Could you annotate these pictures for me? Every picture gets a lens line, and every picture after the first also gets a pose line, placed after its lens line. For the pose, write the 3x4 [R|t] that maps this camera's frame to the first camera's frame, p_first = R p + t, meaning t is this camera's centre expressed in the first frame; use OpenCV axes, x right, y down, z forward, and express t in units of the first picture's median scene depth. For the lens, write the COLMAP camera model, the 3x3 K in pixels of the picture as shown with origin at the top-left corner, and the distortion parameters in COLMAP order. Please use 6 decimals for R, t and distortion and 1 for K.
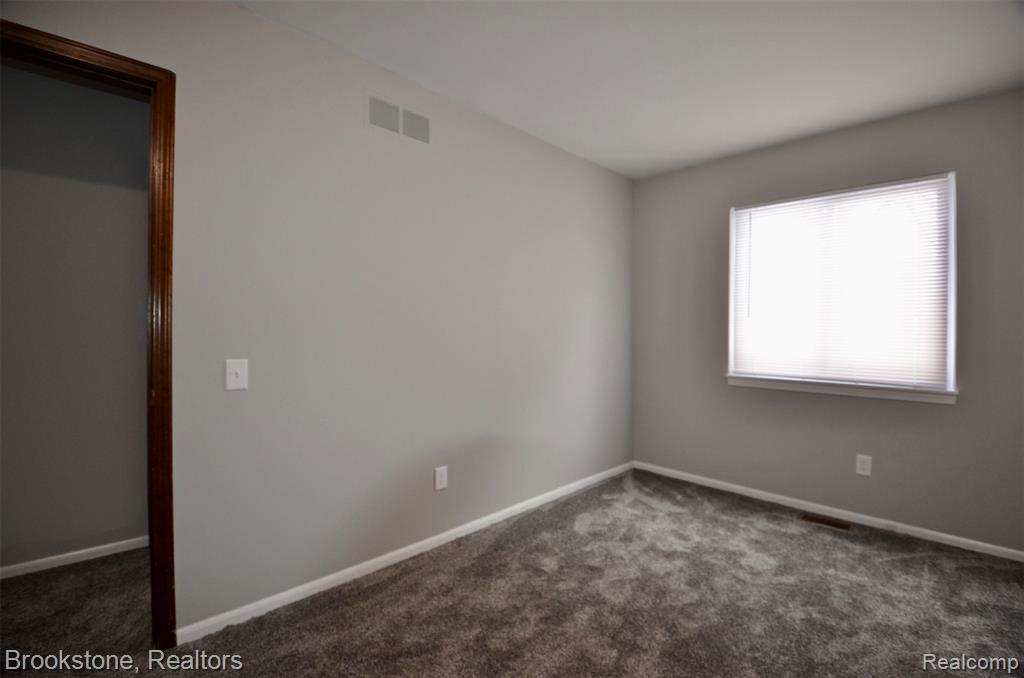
lens RADIAL K [[448.2, 0, 516.2], [0, 448.2, 332.0], [0, 0, 1]] dist [0.015206, -0.022185]
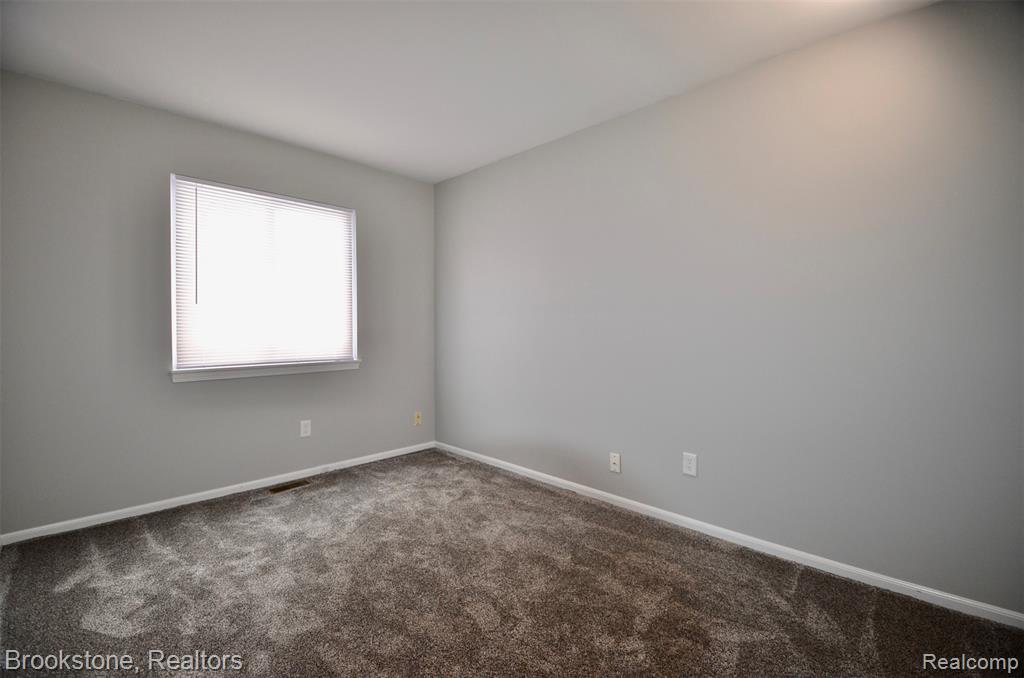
lens RADIAL K [[438.1, 0, 526.5], [0, 438.1, 324.5], [0, 0, 1]] dist [-0.000207, -0.007271]
pose [[-0.004223, -0.009576, 0.999945, -0.463773], [0.004736, 0.999943, 0.009596, 0.004680], [-0.999980, 0.004776, -0.004177, 0.438571]]
